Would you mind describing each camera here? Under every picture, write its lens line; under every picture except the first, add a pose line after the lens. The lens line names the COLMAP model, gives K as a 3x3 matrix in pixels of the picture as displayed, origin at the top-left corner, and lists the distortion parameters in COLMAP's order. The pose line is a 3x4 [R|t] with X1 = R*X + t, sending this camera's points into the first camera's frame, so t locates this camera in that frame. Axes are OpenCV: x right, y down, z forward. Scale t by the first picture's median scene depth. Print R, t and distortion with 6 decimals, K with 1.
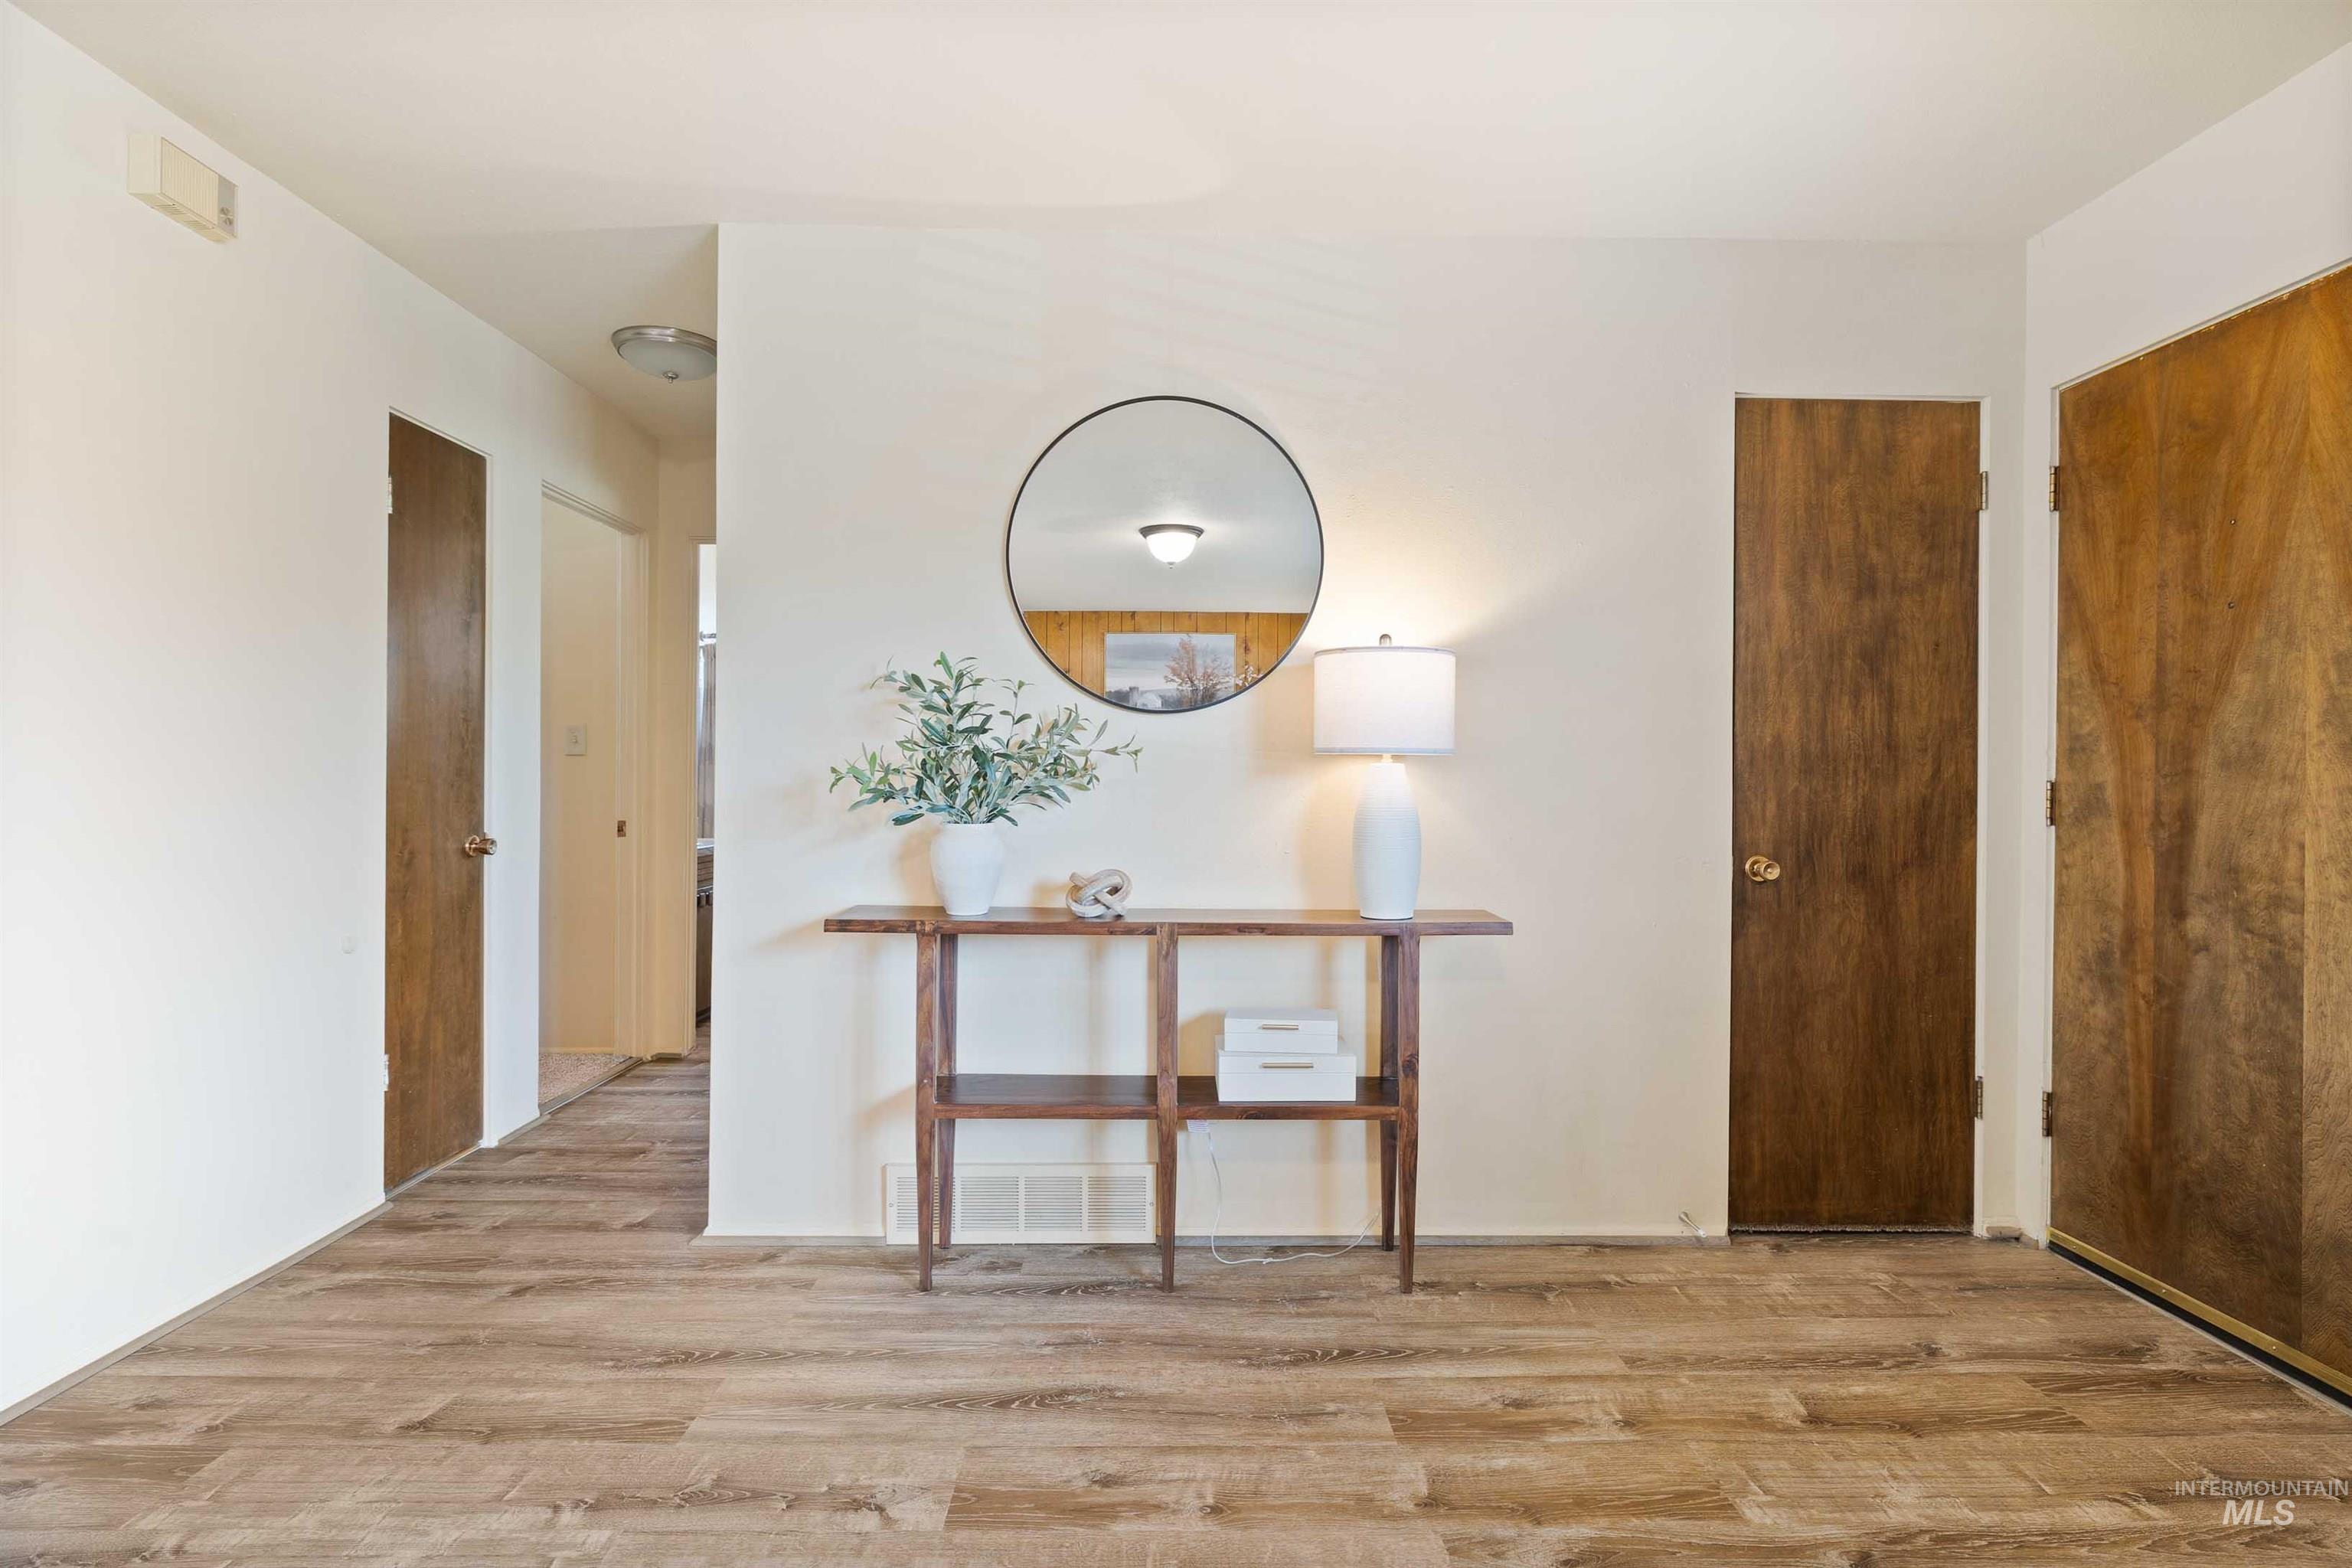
lens RADIAL K [[1153.5, 0, 1171.9], [0, 1153.5, 775.1], [0, 0, 1]] dist [-0.009326, 0.000347]
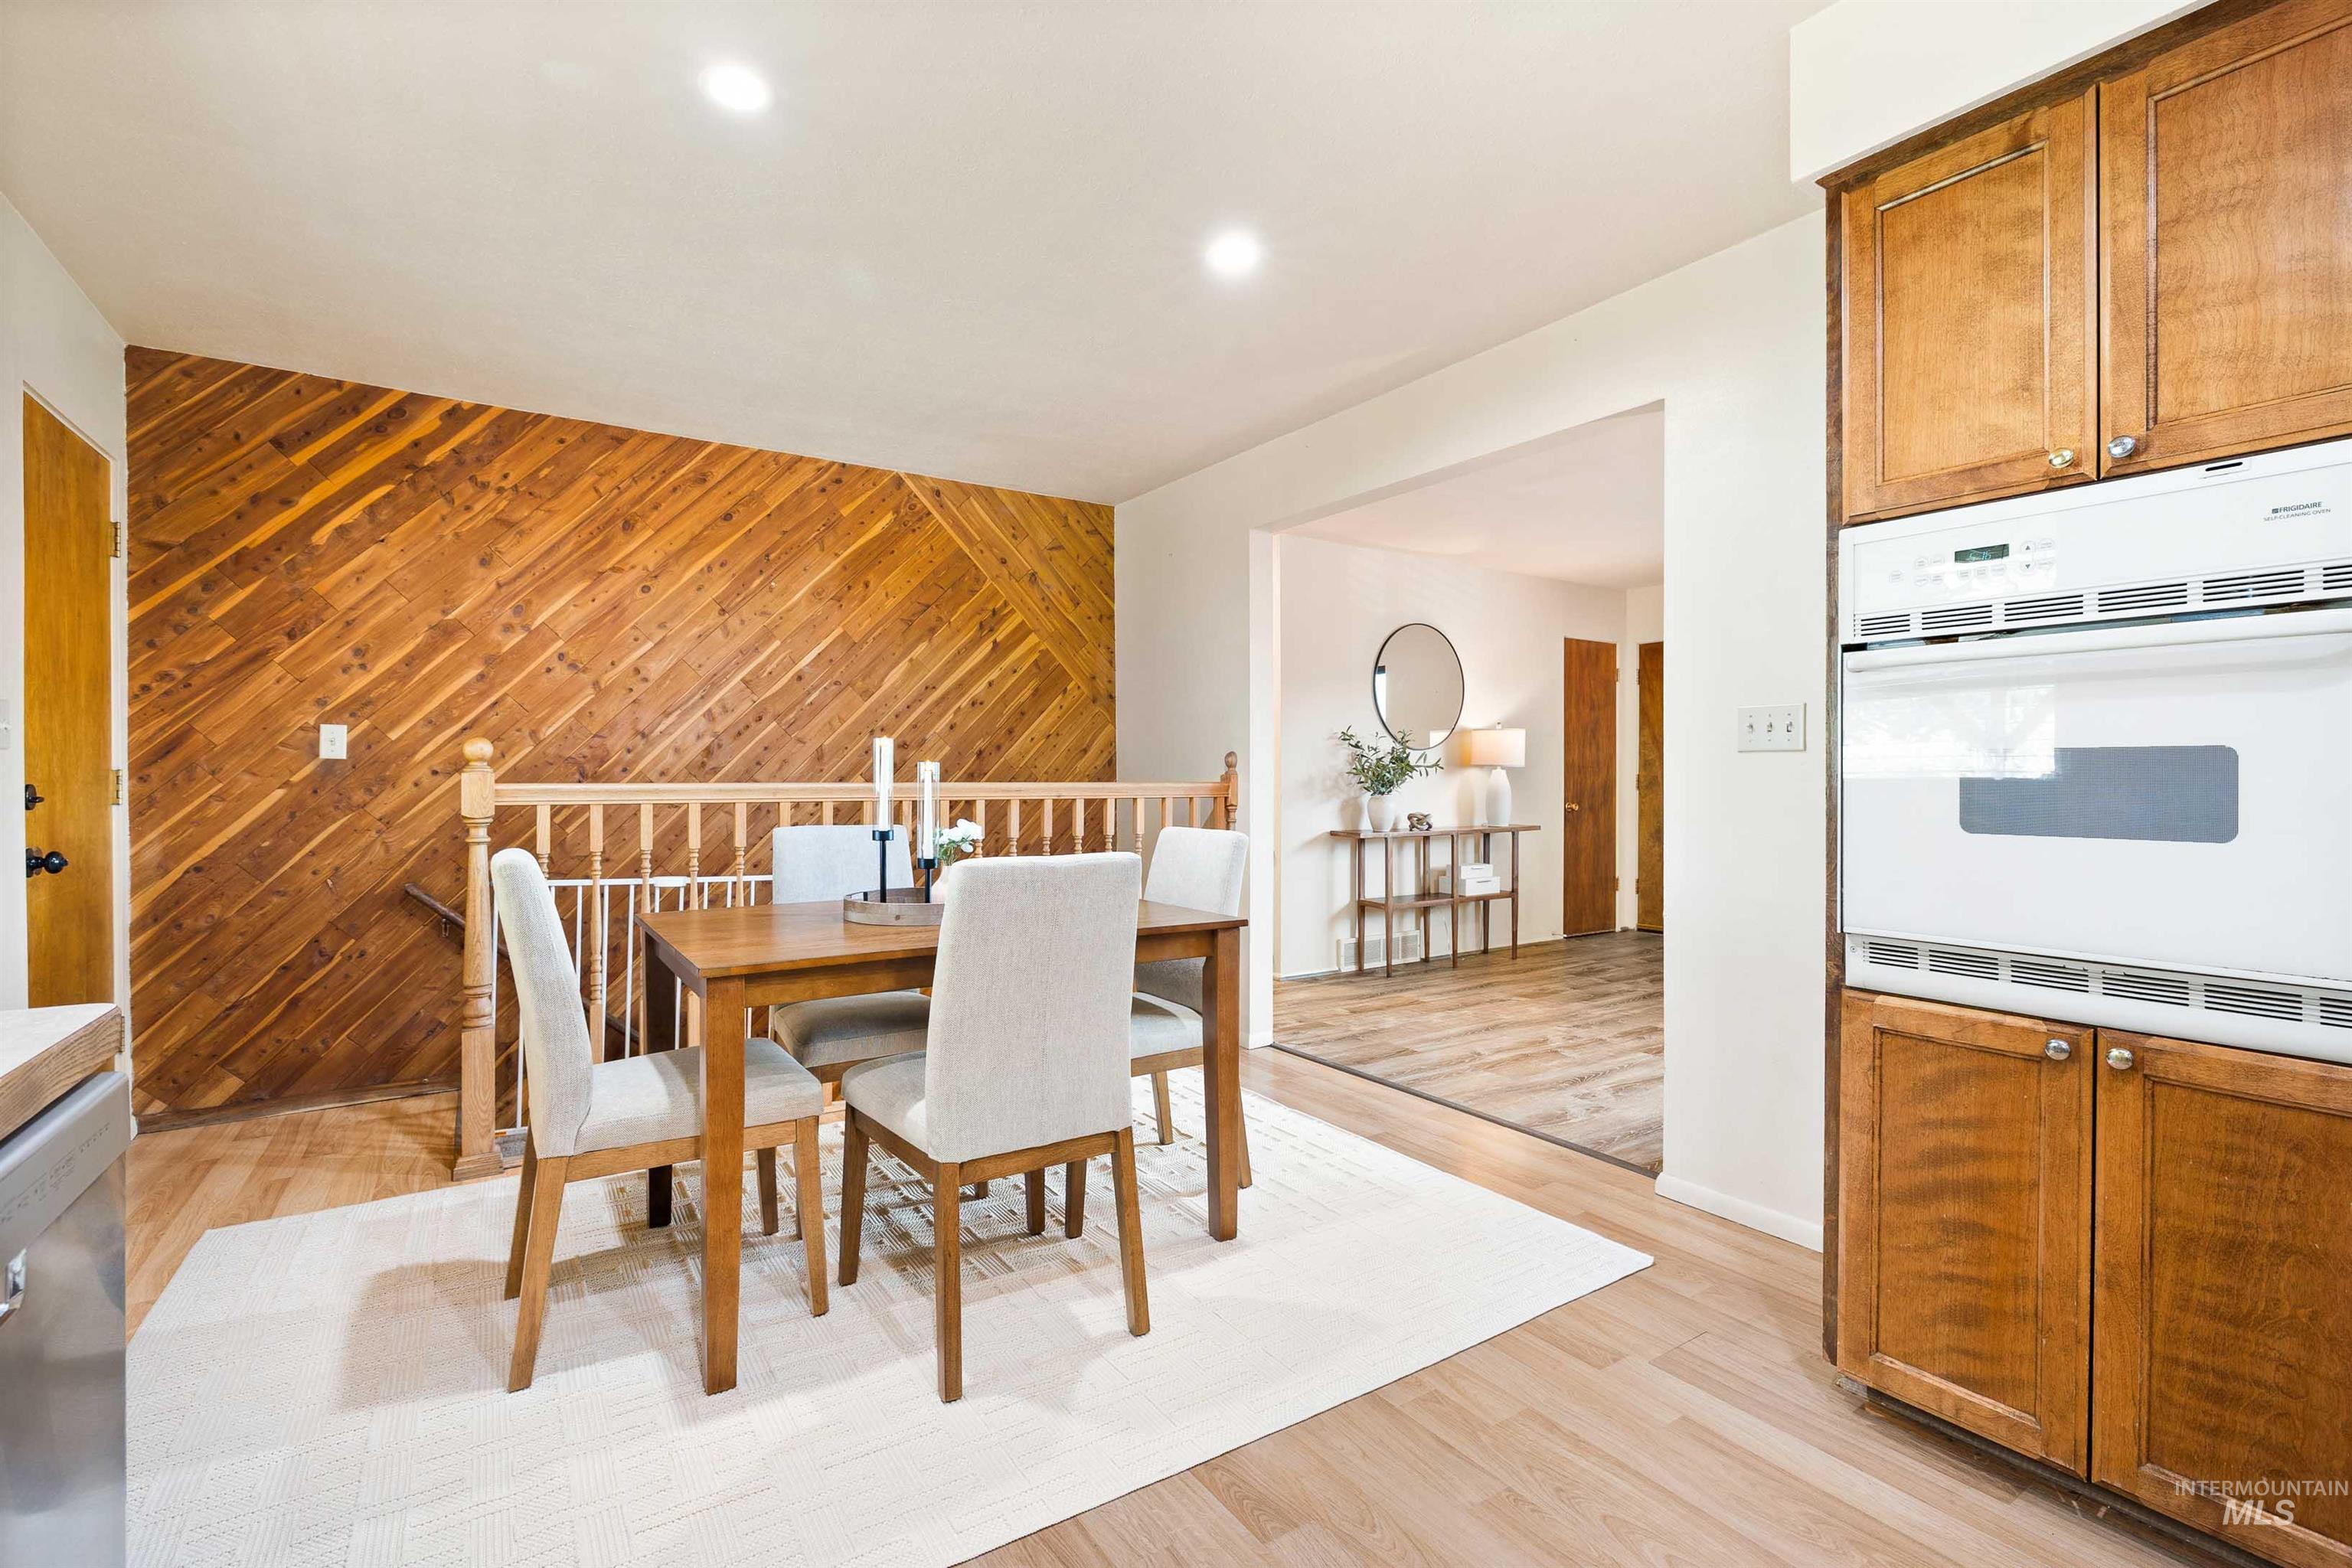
lens RADIAL K [[1072.4, 0, 1172.4], [0, 1072.4, 784.8], [0, 0, 1]] dist [-0.005888, 0.000228]
pose [[0.833640, -0.009940, 0.552219, -1.749510], [0.004897, 0.999932, 0.010606, -0.005447], [-0.552287, -0.006137, 0.833631, -0.647459]]
